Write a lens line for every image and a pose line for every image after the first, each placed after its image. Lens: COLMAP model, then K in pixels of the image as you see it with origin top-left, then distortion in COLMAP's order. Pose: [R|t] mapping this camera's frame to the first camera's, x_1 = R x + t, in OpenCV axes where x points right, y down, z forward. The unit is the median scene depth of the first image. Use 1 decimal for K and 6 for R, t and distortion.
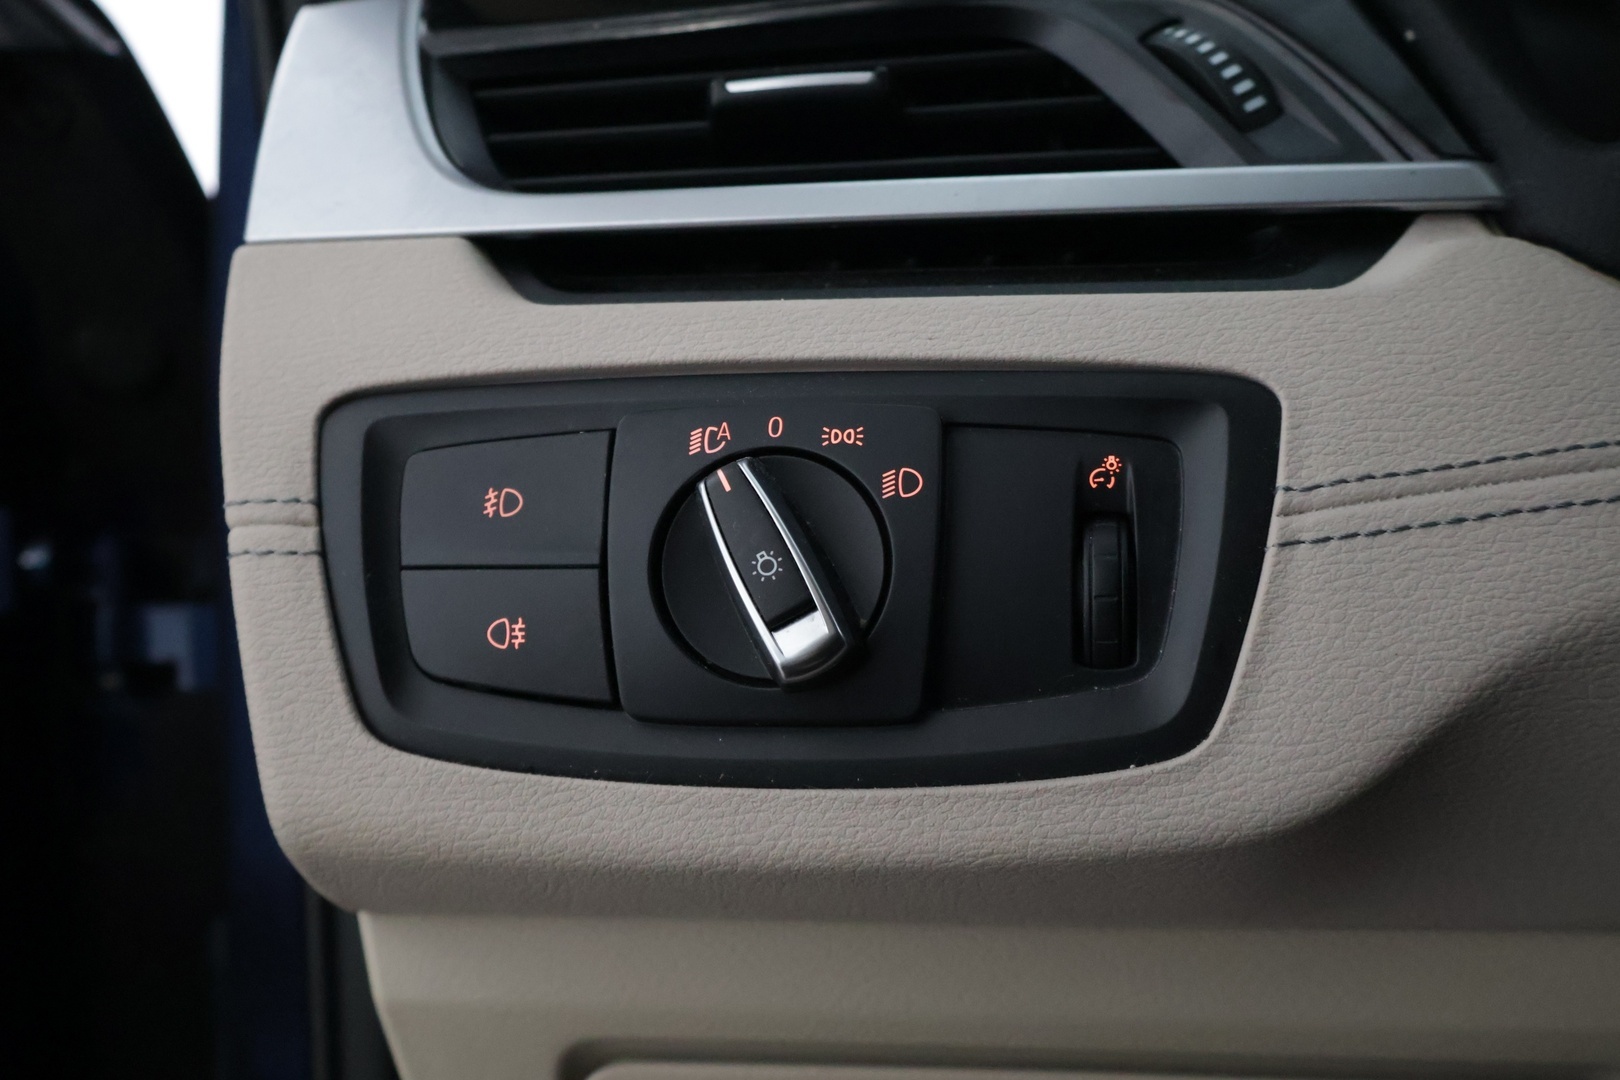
lens RADIAL K [[1857.8, 0, 806.7], [0, 1857.8, 520.3], [0, 0, 1]] dist [0.006097, 0.027322]
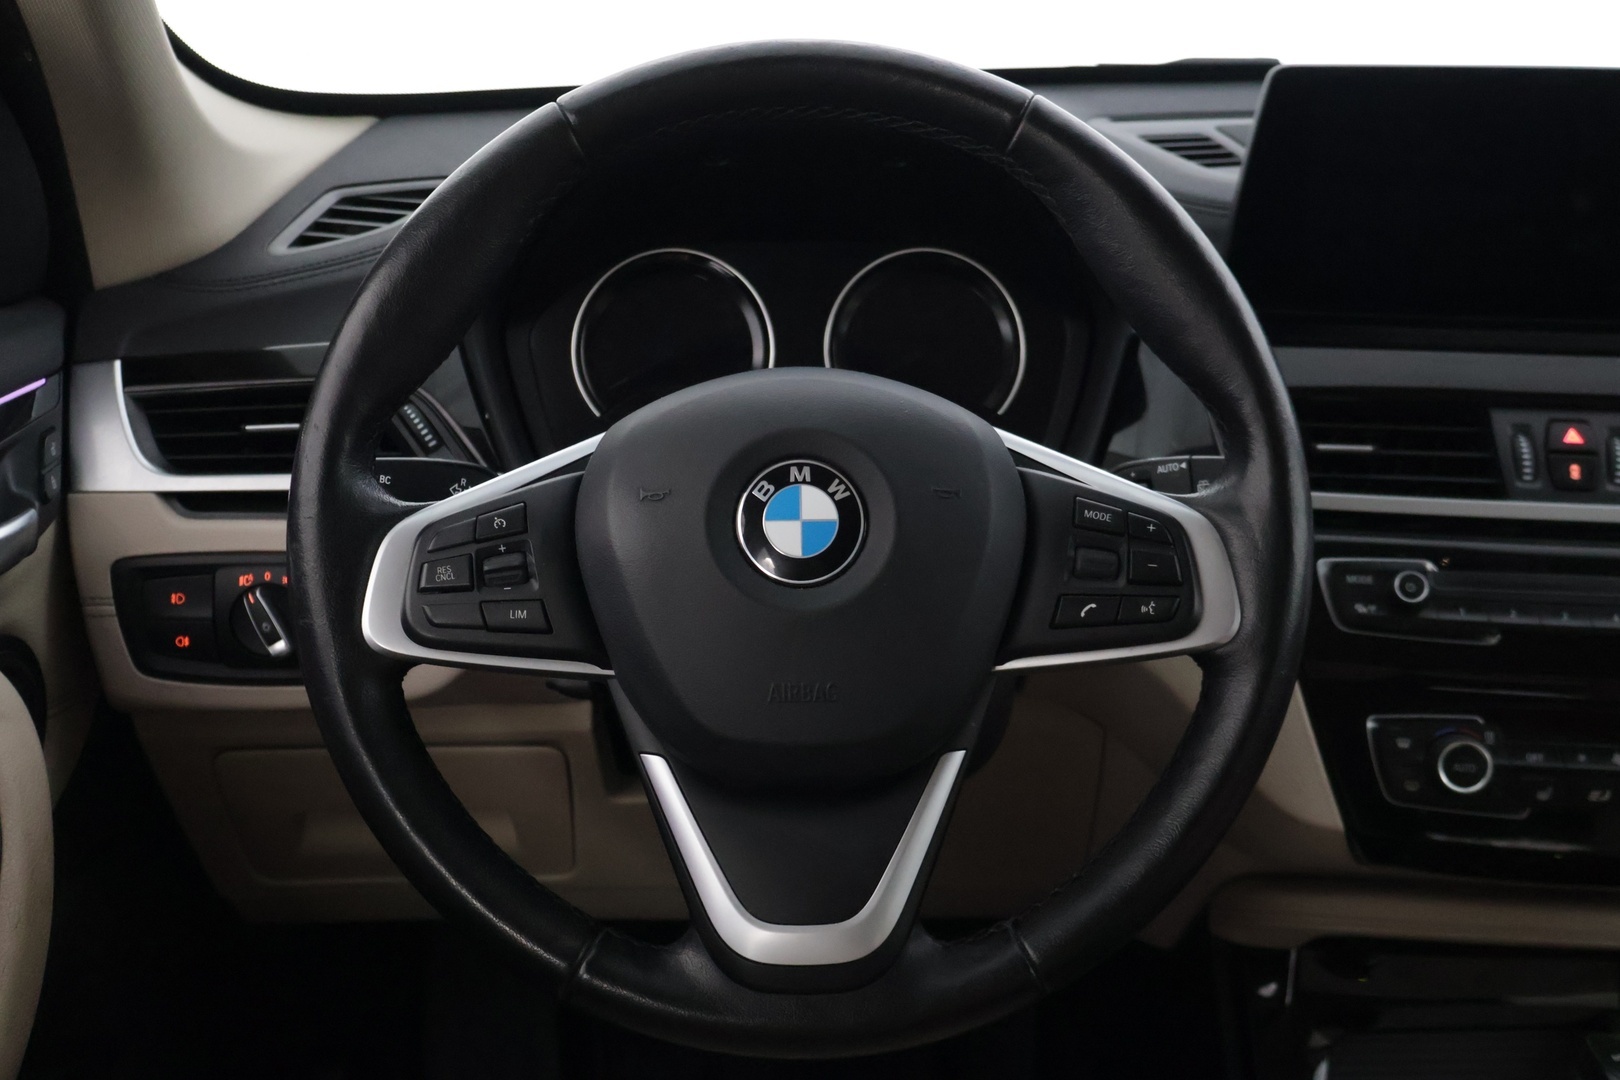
lens RADIAL K [[1857.8, 0, 806.7], [0, 1857.8, 520.3], [0, 0, 1]] dist [0.006097, 0.027322]
pose [[0.976235, -0.037039, 0.213524, 0.206123], [-0.023255, 0.961692, 0.273144, -1.023403], [-0.215462, -0.271618, 0.937976, -2.131407]]
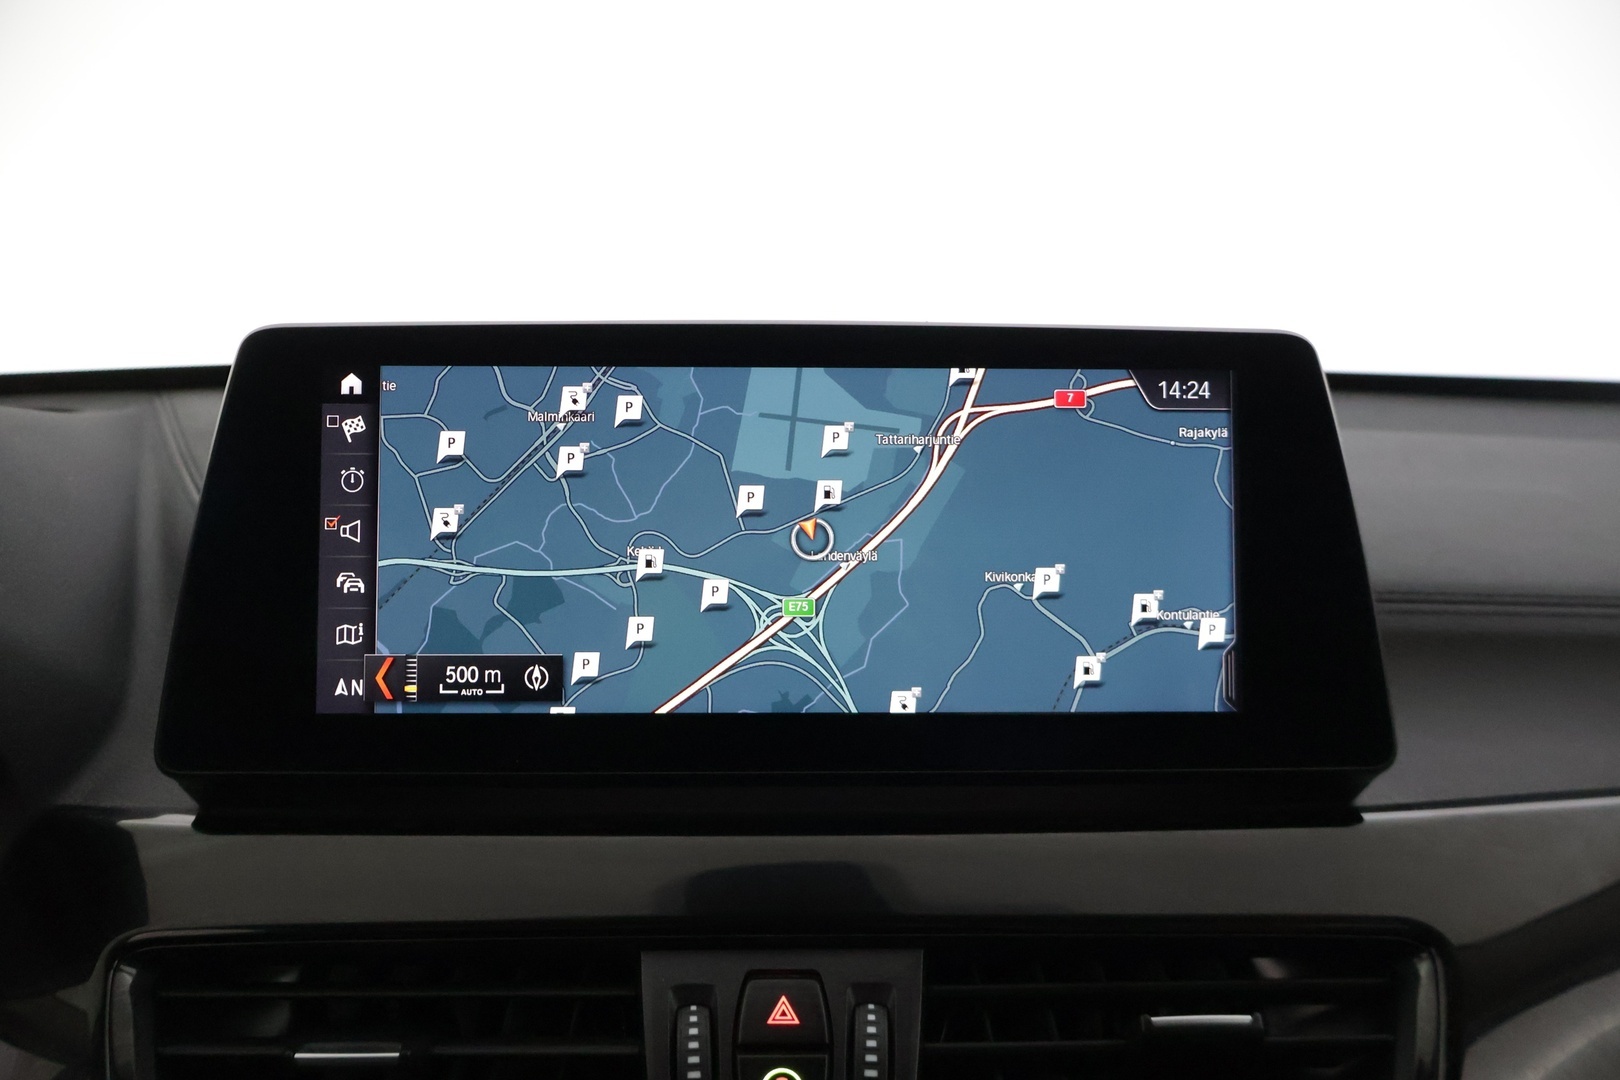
lens RADIAL K [[1369.5, 0, 810.0], [0, 1369.5, 540.0], [0, 0, 1]] dist [0.008215, -0.004916]
pose [[0.944829, -0.035093, 0.325679, 1.791250], [-0.012326, 0.989731, 0.142407, -0.909251], [-0.327333, -0.138564, 0.934694, -0.495765]]
